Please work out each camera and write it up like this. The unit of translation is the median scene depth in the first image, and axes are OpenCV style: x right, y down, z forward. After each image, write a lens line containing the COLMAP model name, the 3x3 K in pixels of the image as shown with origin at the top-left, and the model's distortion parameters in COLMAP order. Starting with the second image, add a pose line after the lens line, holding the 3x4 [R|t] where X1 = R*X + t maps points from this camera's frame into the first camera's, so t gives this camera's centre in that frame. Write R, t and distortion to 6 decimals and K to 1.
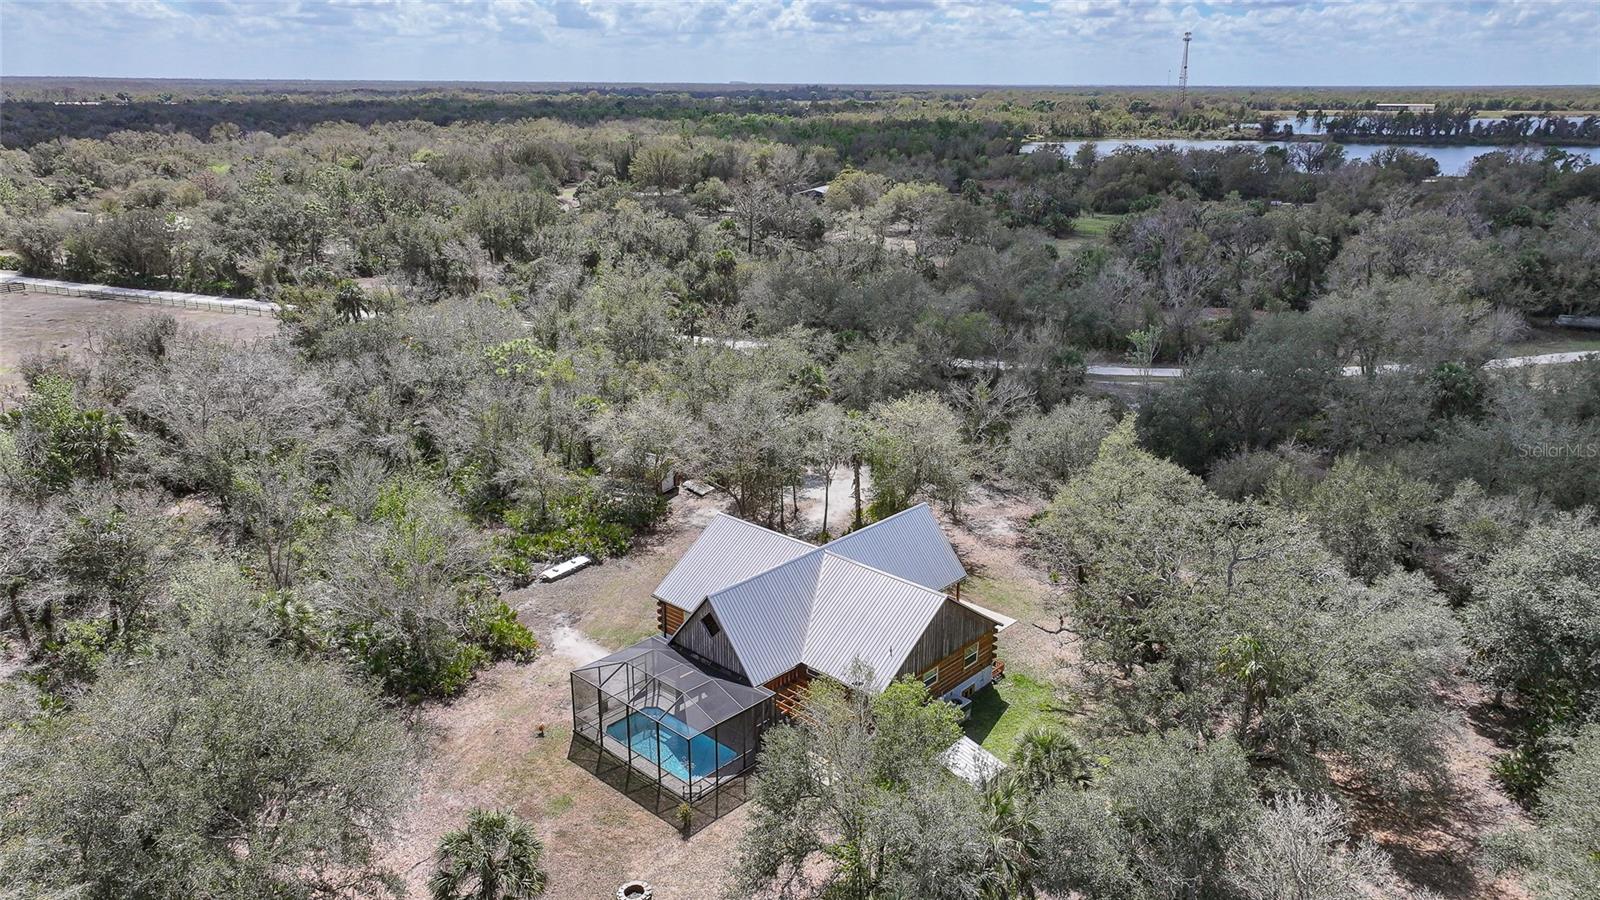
lens RADIAL K [[1124.4, 0, 800.6], [0, 1124.4, 456.8], [0, 0, 1]] dist [-0.003848, 0.018595]
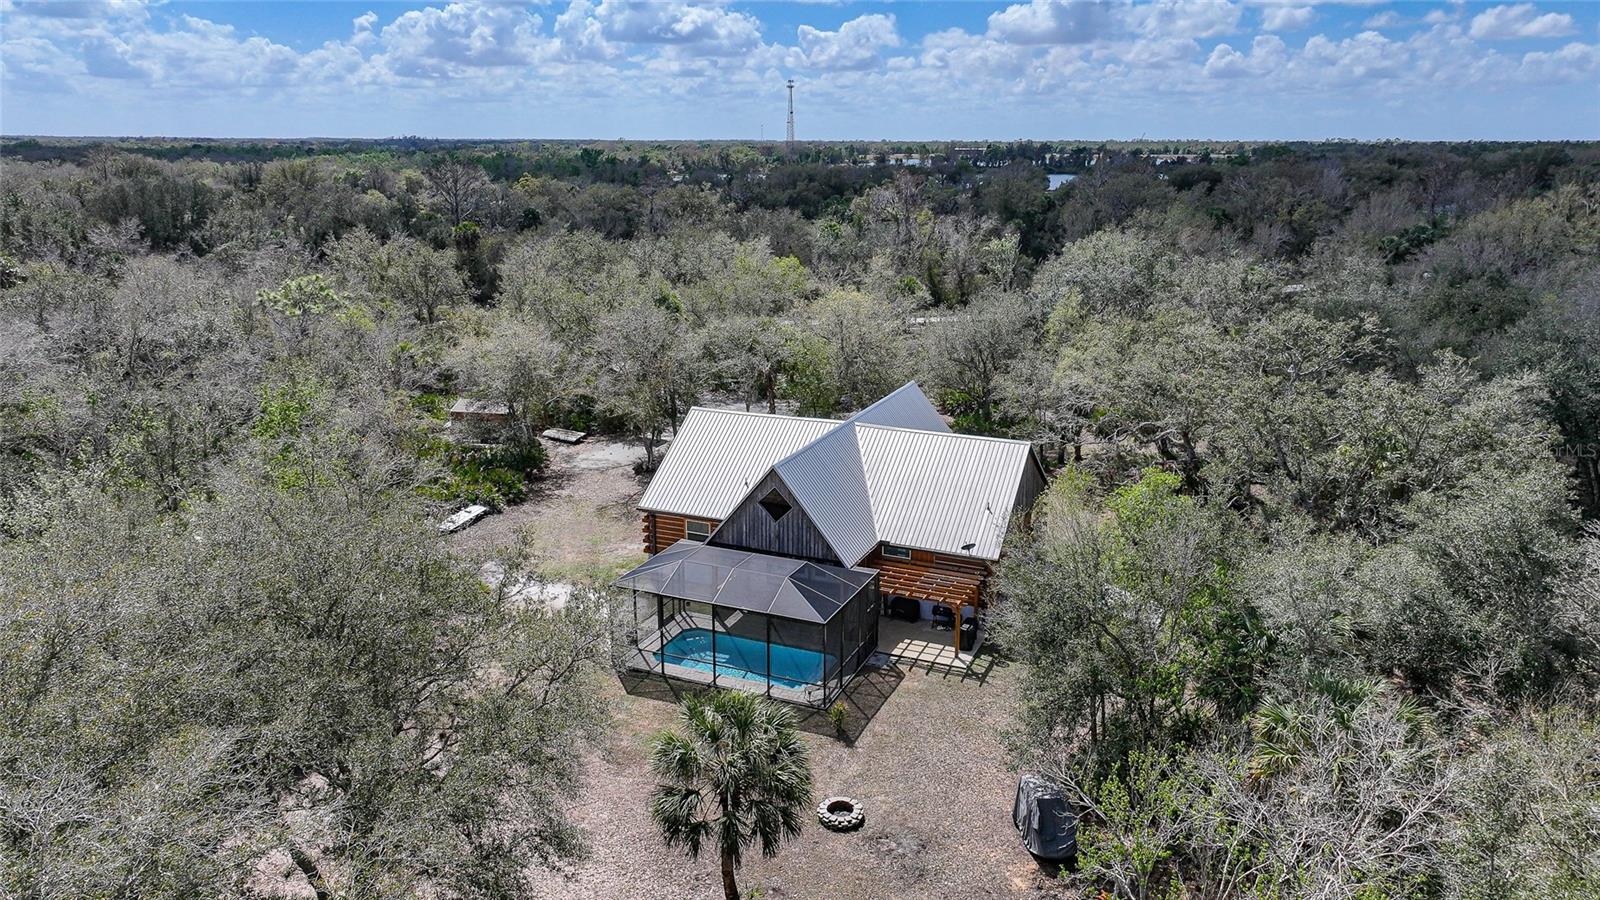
lens RADIAL K [[1124.4, 0, 797.4], [0, 1124.4, 442.4], [0, 0, 1]] dist [-0.003848, 0.018595]
pose [[0.940746, -0.083007, 0.328797, -0.241950], [0.103844, 0.993515, -0.046297, 0.106488], [-0.322822, 0.077698, 0.943265, 0.171350]]
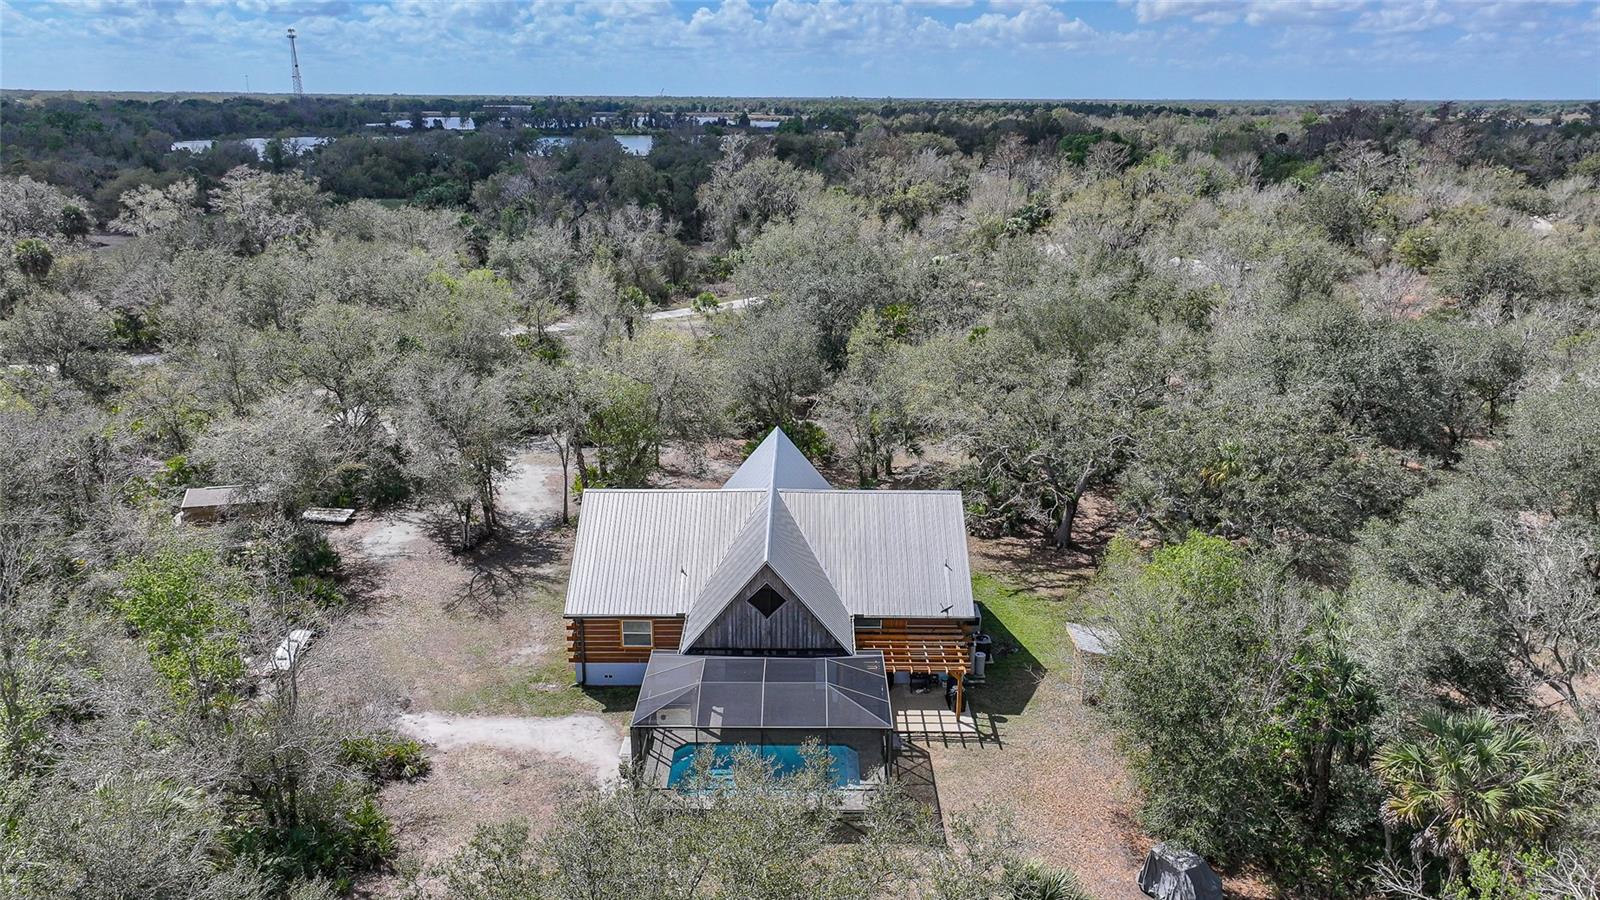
lens RADIAL K [[1124.4, 0, 783.4], [0, 1124.4, 458.5], [0, 0, 1]] dist [-0.003848, 0.018595]
pose [[0.724130, -0.201223, 0.659655, -0.408154], [0.208231, 0.975641, 0.069028, 0.004719], [-0.657476, 0.087375, 0.748392, 0.313180]]
